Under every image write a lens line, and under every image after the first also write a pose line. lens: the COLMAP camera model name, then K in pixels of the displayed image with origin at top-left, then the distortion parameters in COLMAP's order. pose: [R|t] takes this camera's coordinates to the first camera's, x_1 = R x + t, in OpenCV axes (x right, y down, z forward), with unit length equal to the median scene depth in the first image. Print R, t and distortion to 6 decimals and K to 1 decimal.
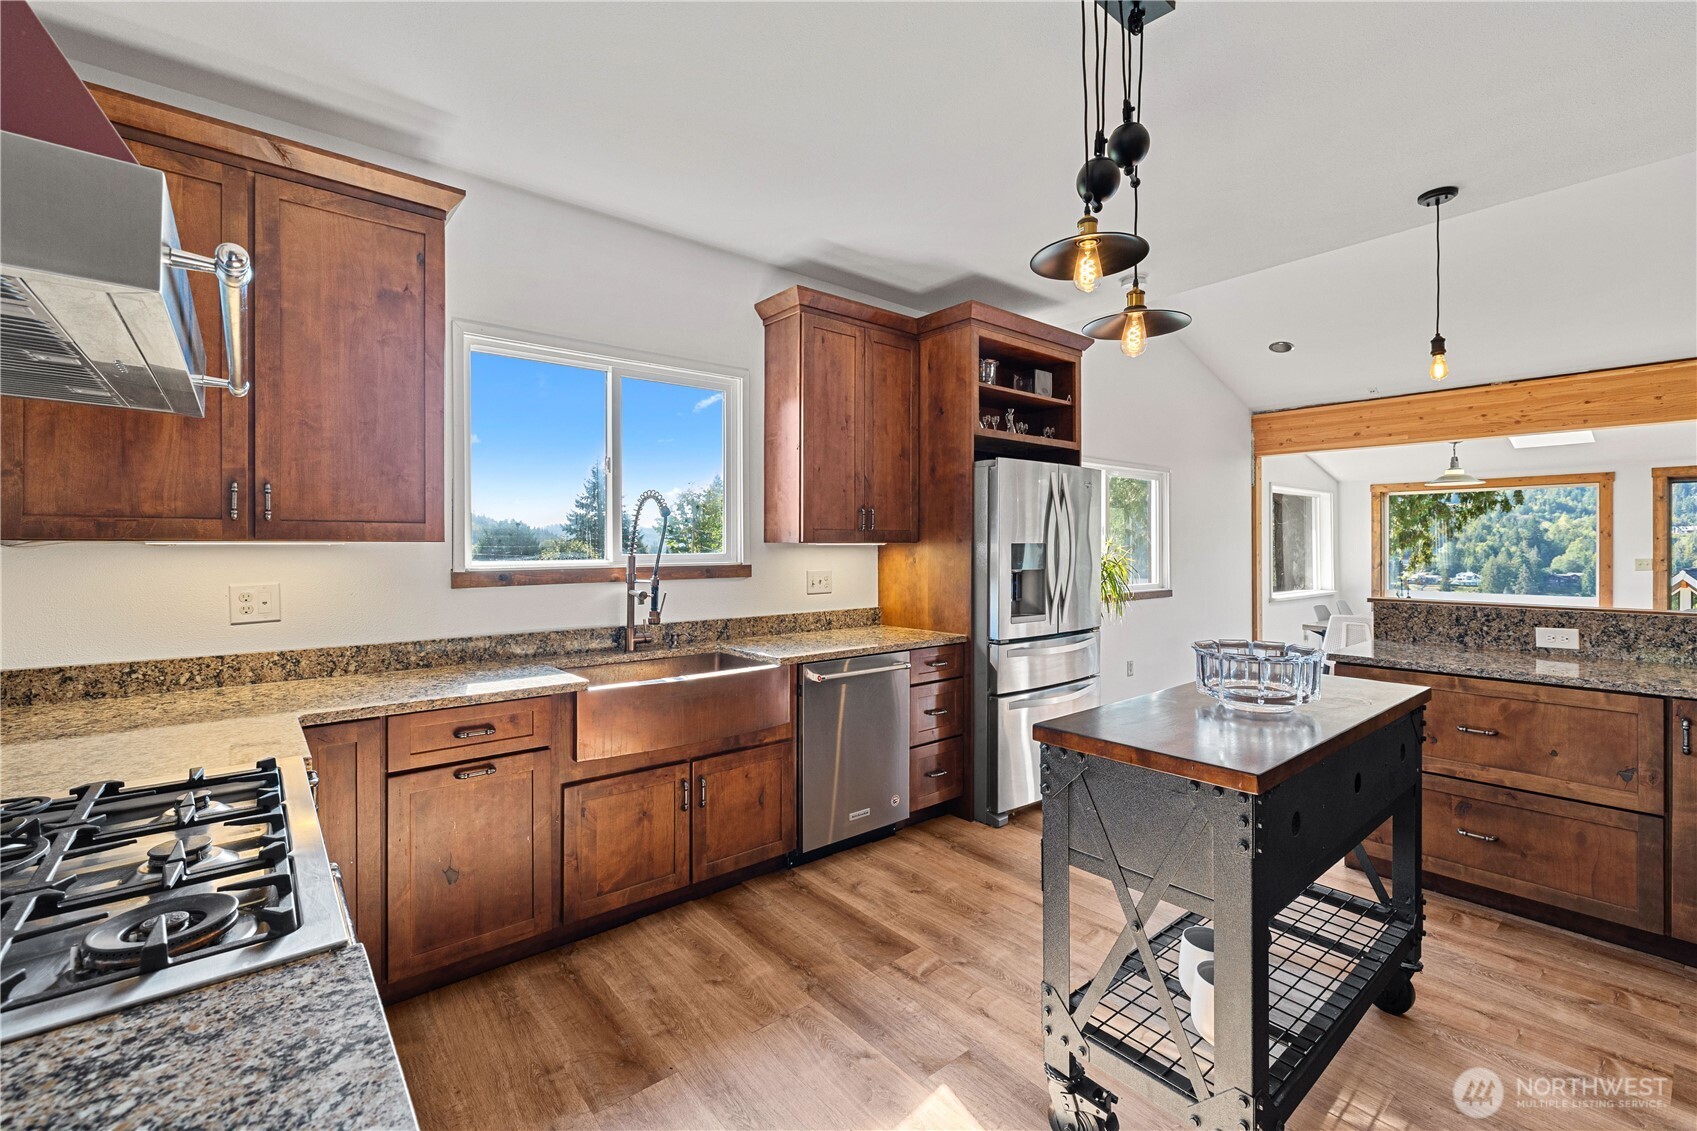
lens RADIAL K [[716.4, 0, 858.0], [0, 716.4, 551.4], [0, 0, 1]] dist [-0.000737, -0.000748]
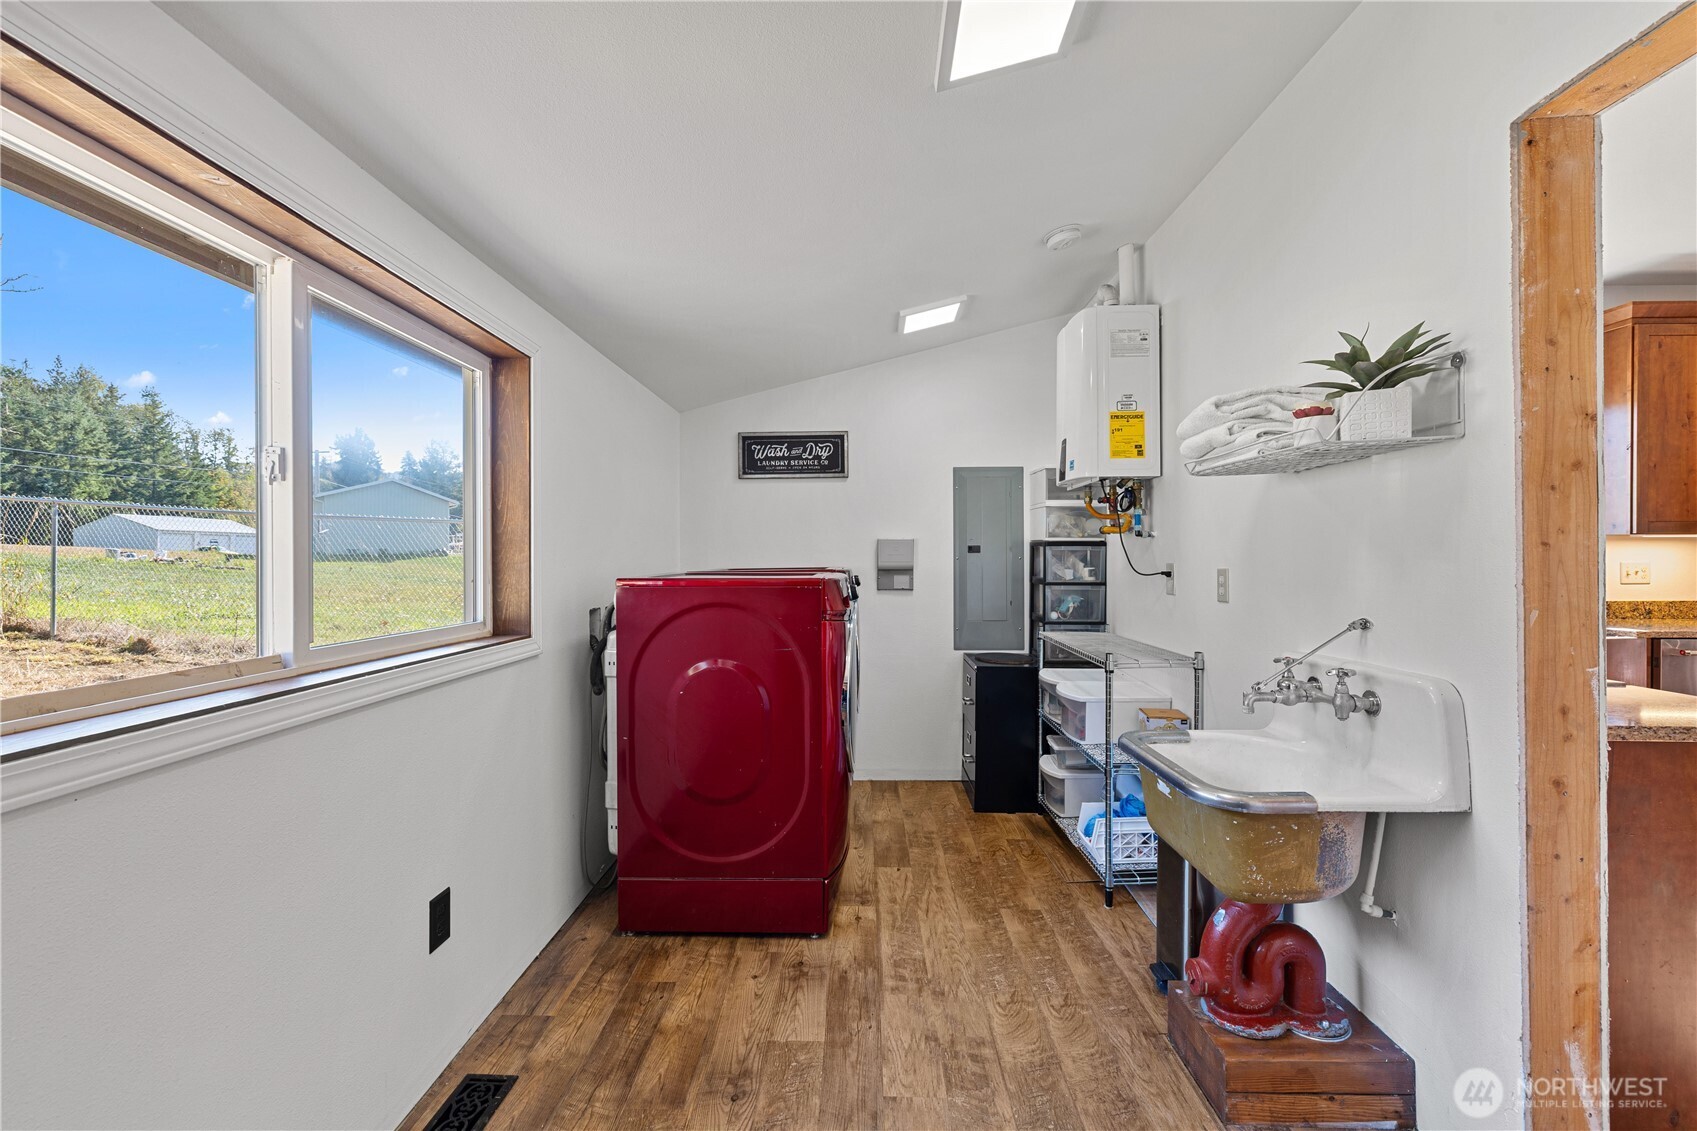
lens RADIAL K [[716.4, 0, 851.7], [0, 716.4, 559.0], [0, 0, 1]] dist [-0.000737, -0.000748]
pose [[0.753113, 0.004343, -0.657876, -0.326251], [-0.005708, 0.999984, 0.000068, 0.040972], [0.657866, 0.003704, 0.753126, -0.769729]]
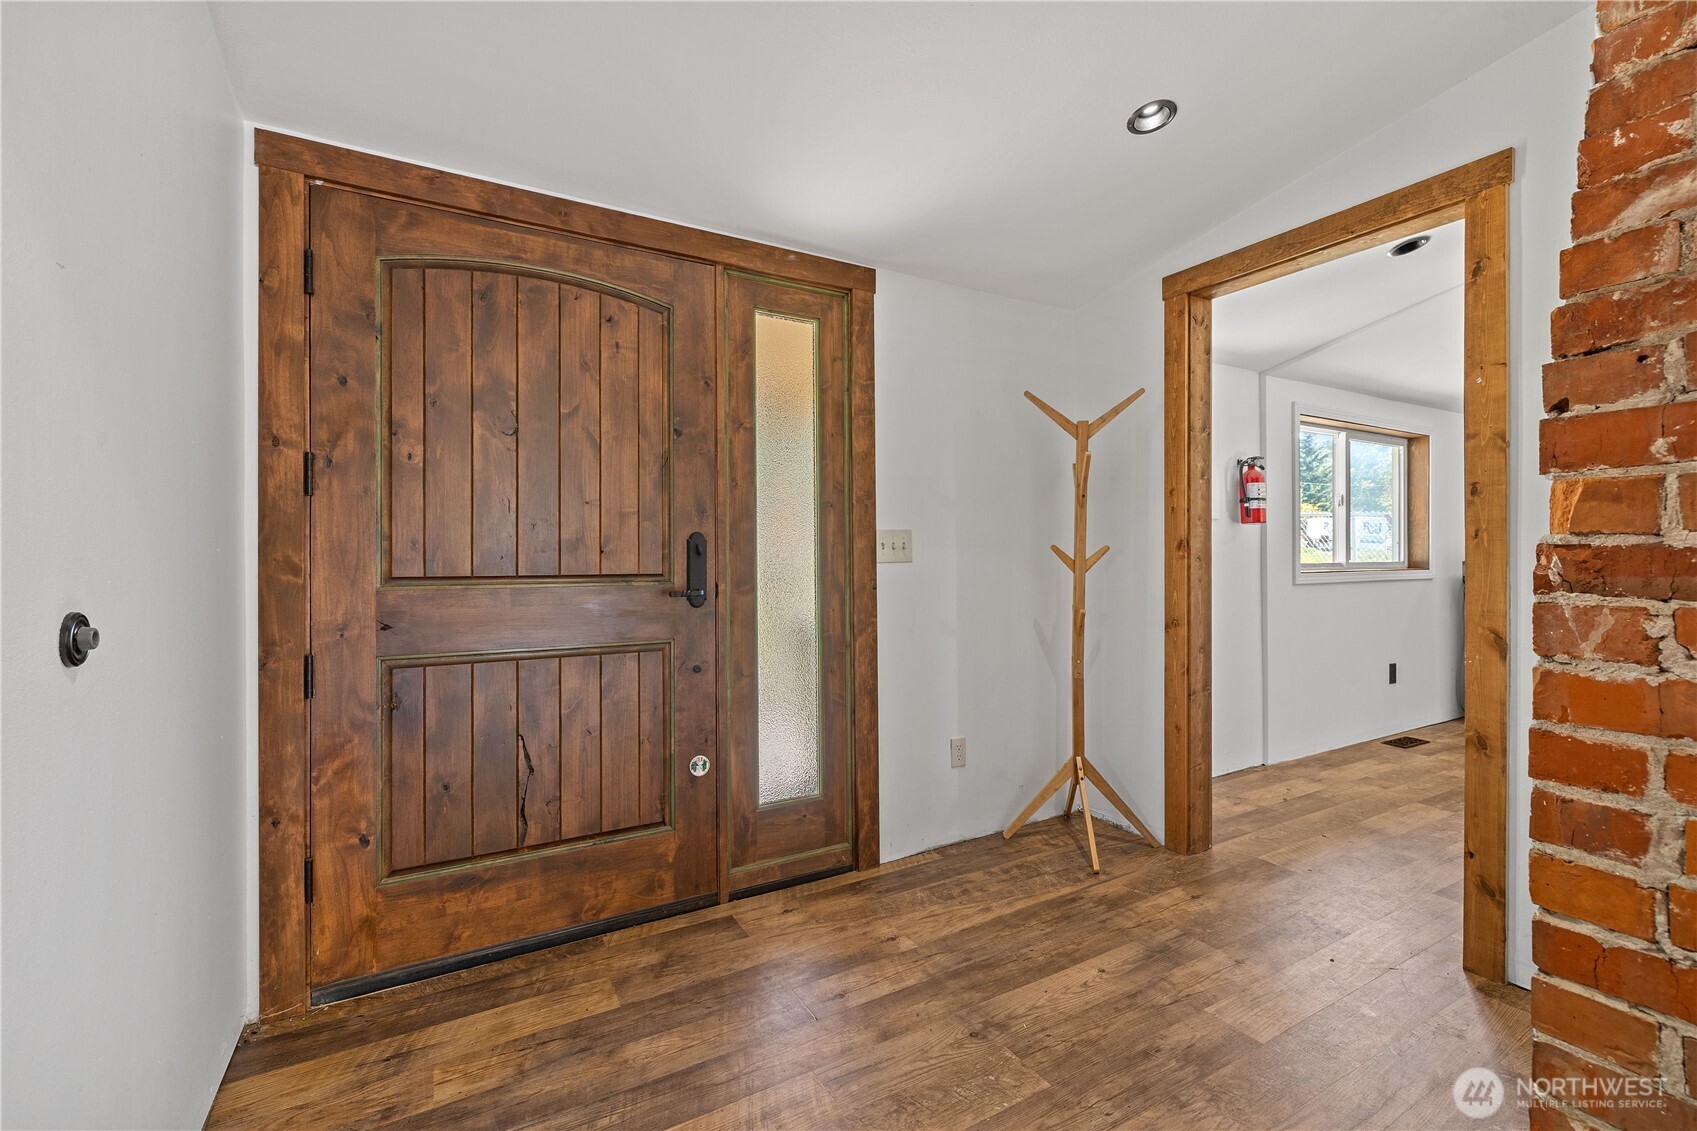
lens RADIAL K [[716.4, 0, 855.1], [0, 716.4, 561.4], [0, 0, 1]] dist [-0.000737, -0.000748]
pose [[-0.178756, 0.008235, -0.983859, 0.855035], [-0.002127, 0.999959, 0.008756, 0.104689], [0.983891, 0.003658, -0.178731, -1.478990]]
